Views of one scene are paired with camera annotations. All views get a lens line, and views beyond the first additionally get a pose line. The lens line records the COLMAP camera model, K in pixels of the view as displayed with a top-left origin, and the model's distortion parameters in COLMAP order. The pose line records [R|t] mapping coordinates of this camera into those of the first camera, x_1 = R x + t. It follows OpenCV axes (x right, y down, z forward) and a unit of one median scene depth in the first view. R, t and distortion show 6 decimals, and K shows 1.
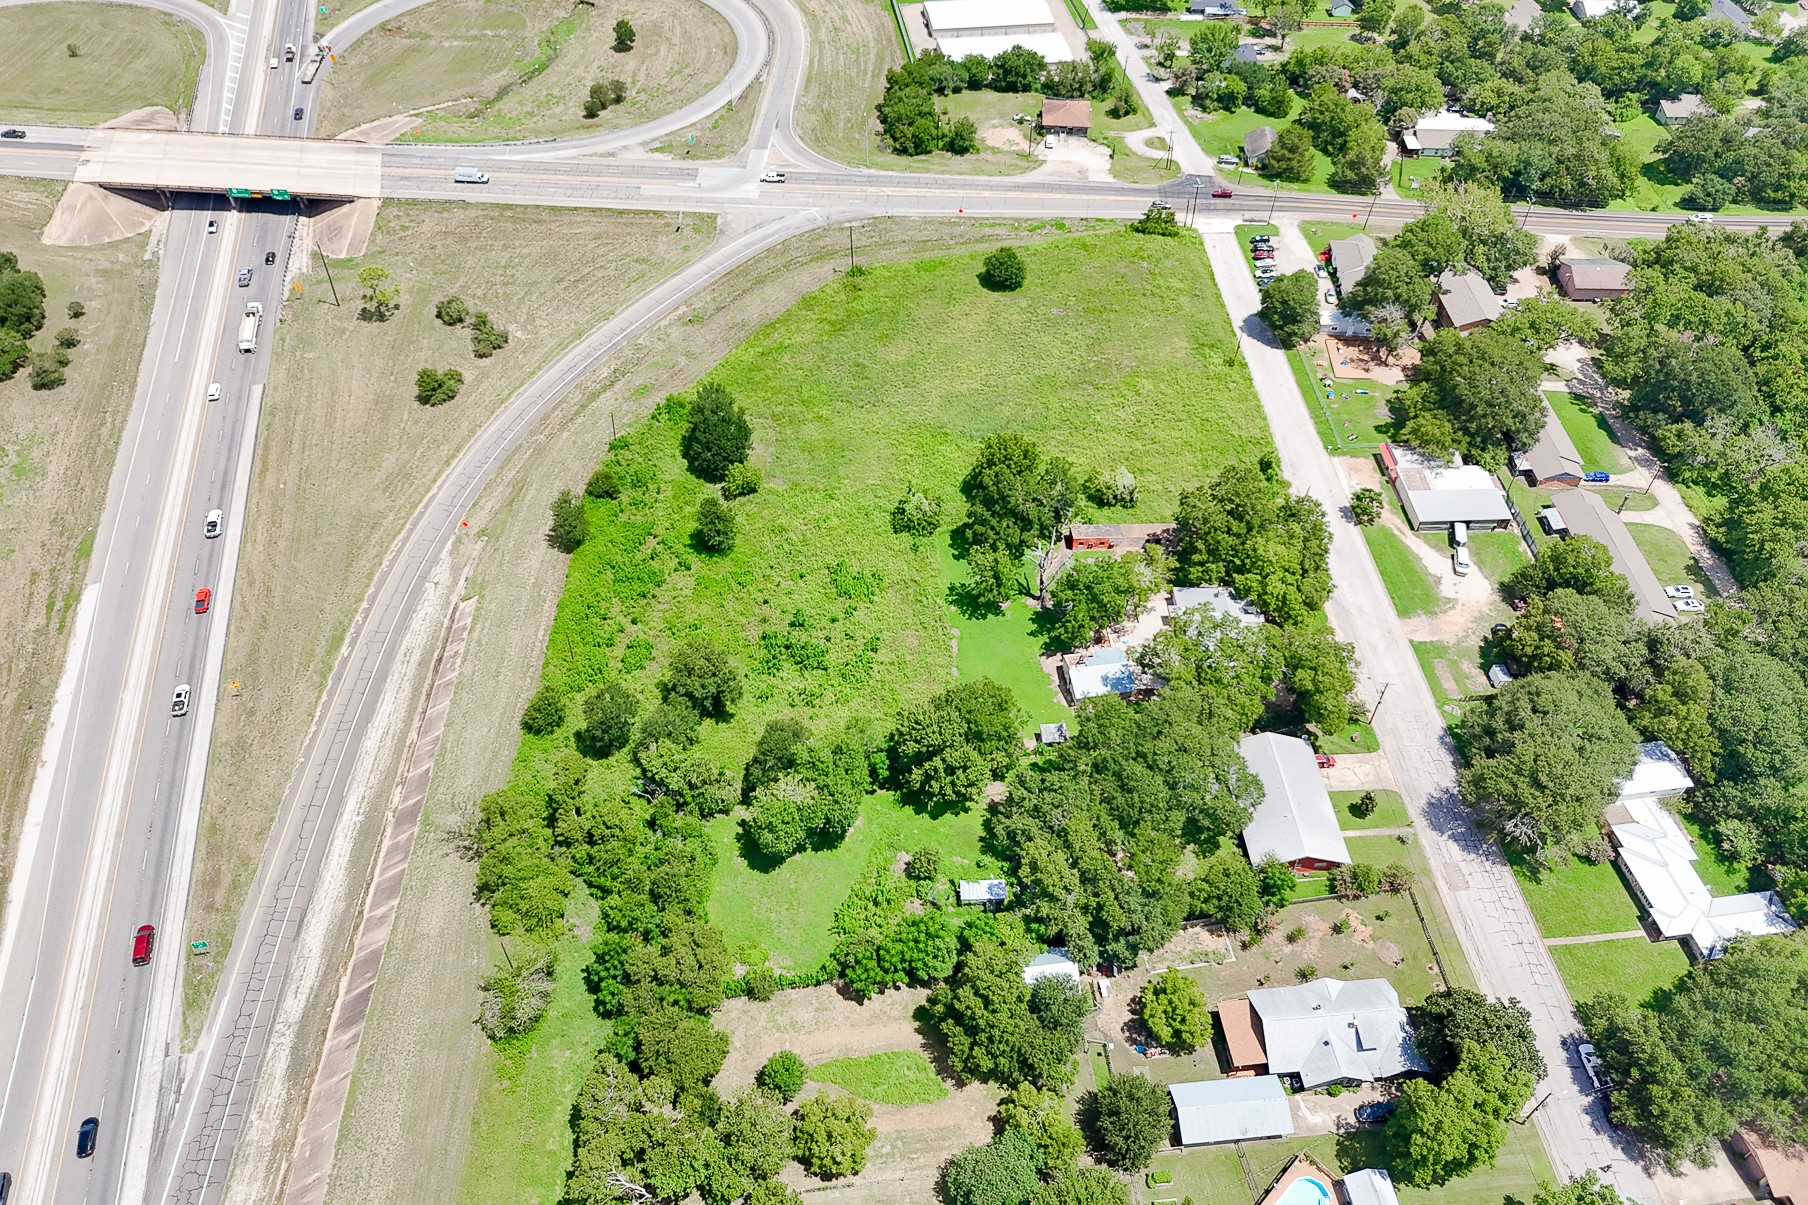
lens RADIAL K [[1308.9, 0, 915.8], [0, 1308.9, 561.1], [0, 0, 1]] dist [0.022990, -0.005836]
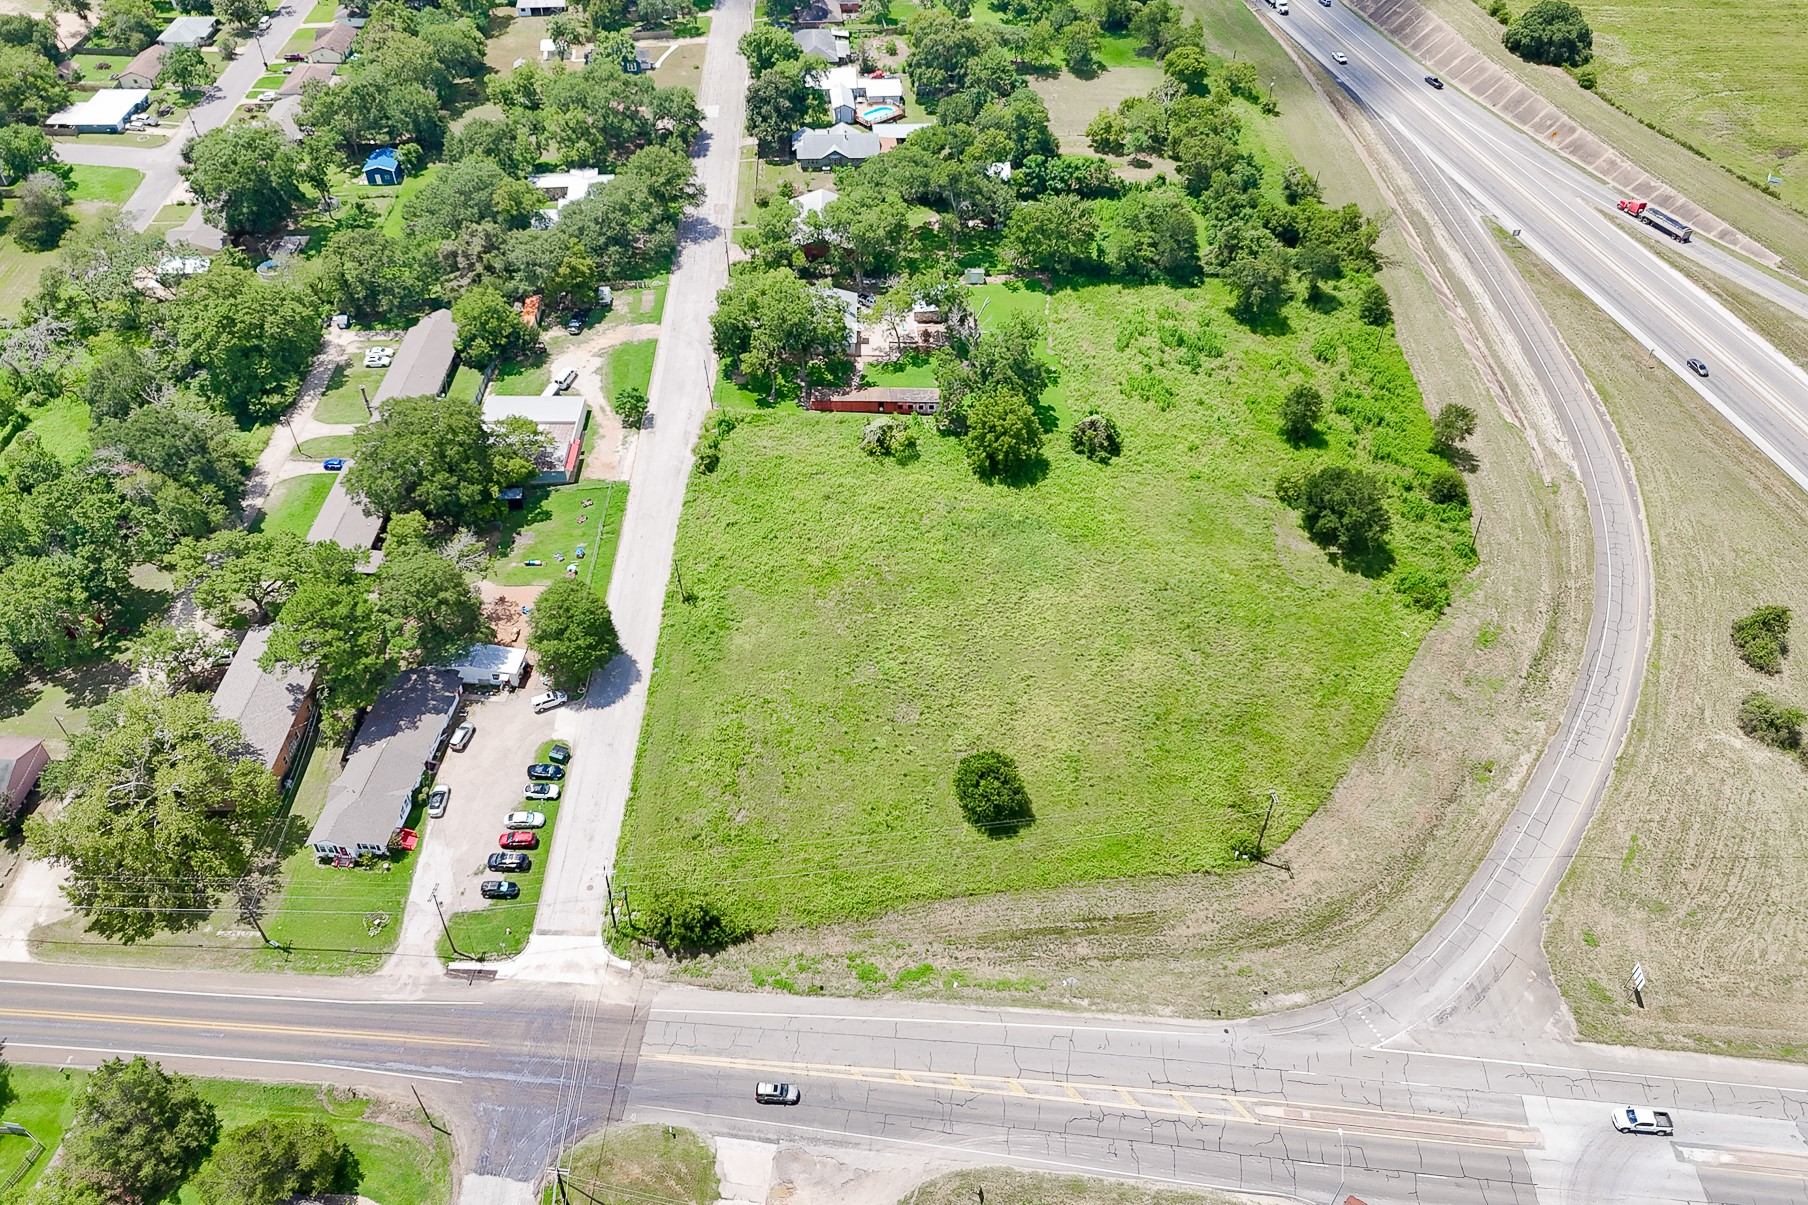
lens RADIAL K [[1349.7, 0, 905.9], [0, 1349.7, 520.6], [0, 0, 1]] dist [0.039915, -0.031953]
pose [[-0.999140, -0.040772, 0.007515, 0.124969], [0.005129, 0.058319, 0.998285, -0.980074], [-0.041140, 0.997465, -0.058060, 1.078238]]
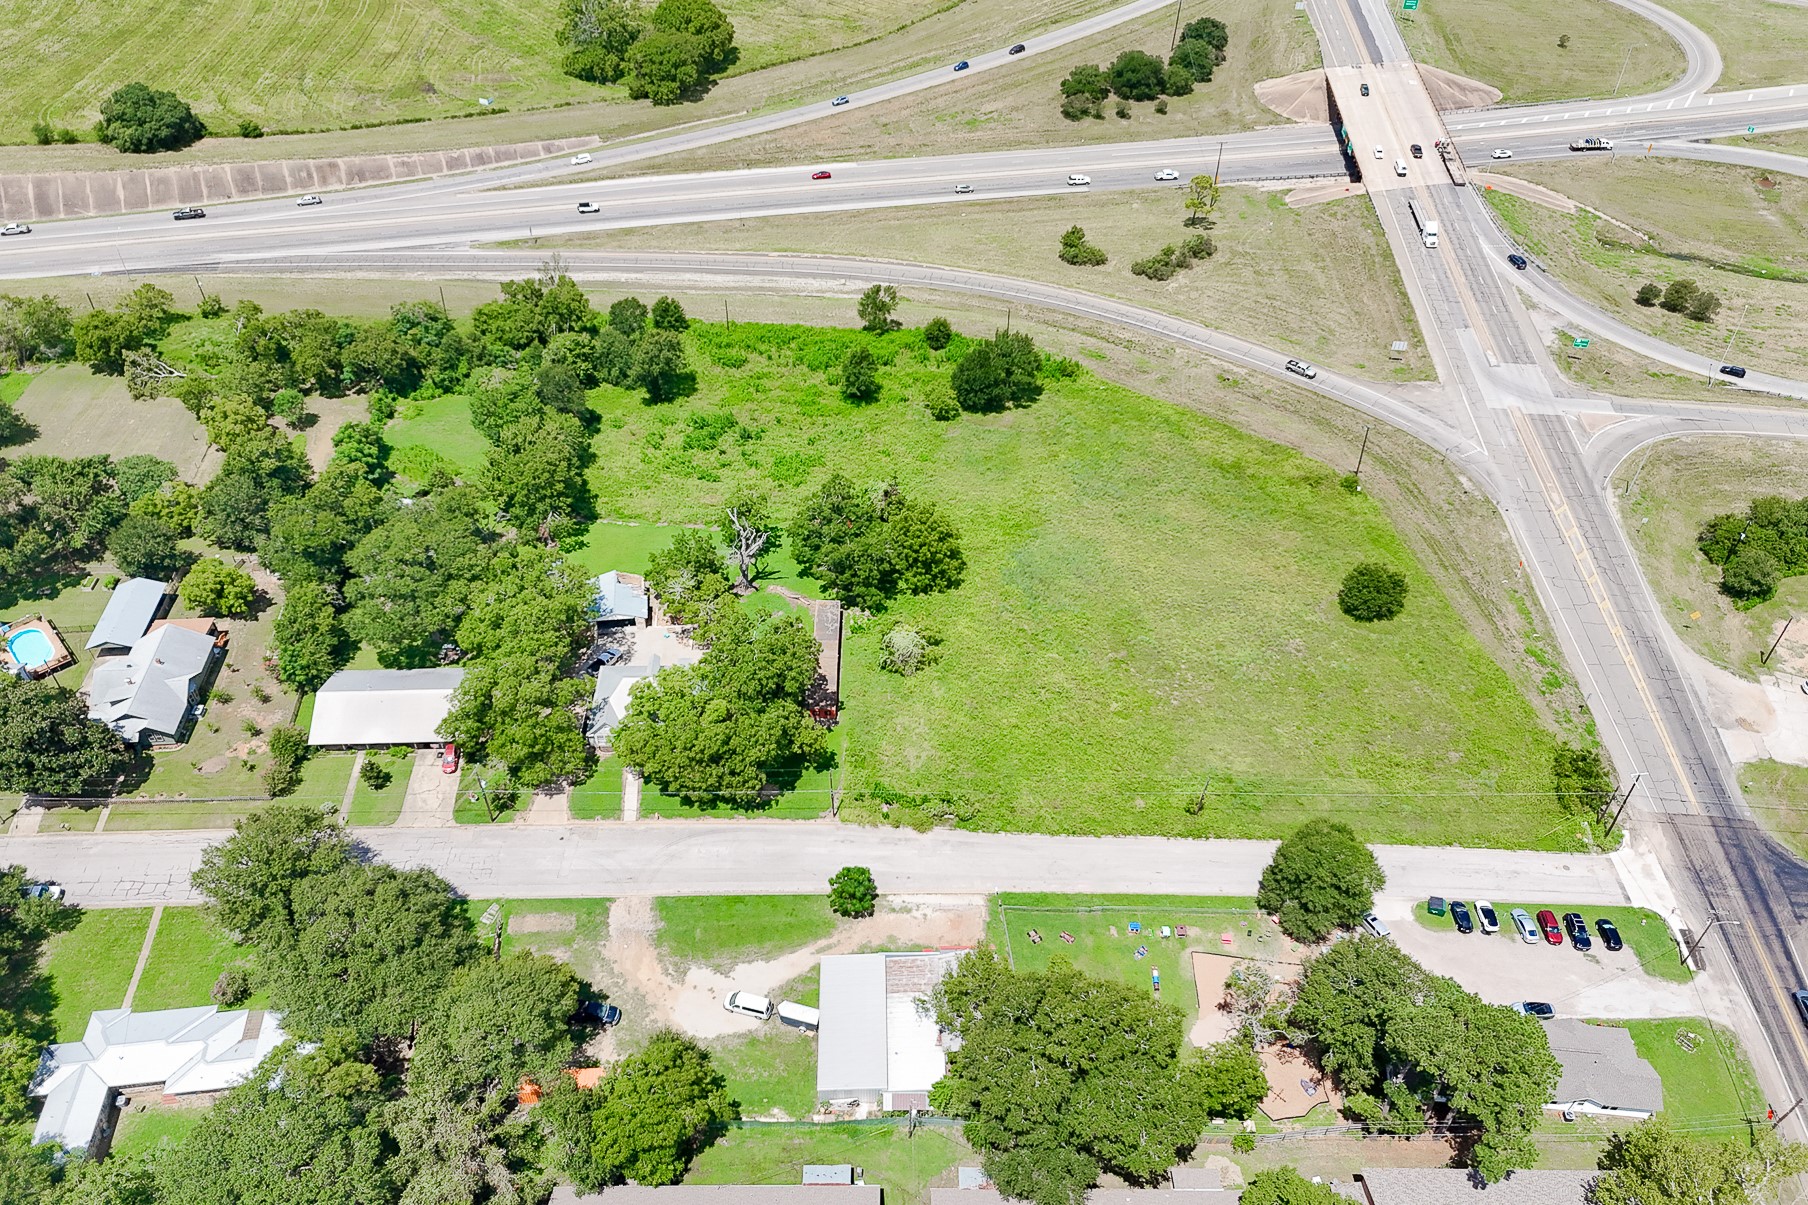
lens RADIAL K [[1339.4, 0, 908.7], [0, 1339.4, 599.7], [0, 0, 1]] dist [0.046949, -0.037848]
pose [[-0.027347, 0.668513, -0.743197, 0.726668], [-0.728216, 0.496001, 0.472953, -0.449846], [0.684802, 0.554142, 0.473258, 0.572872]]
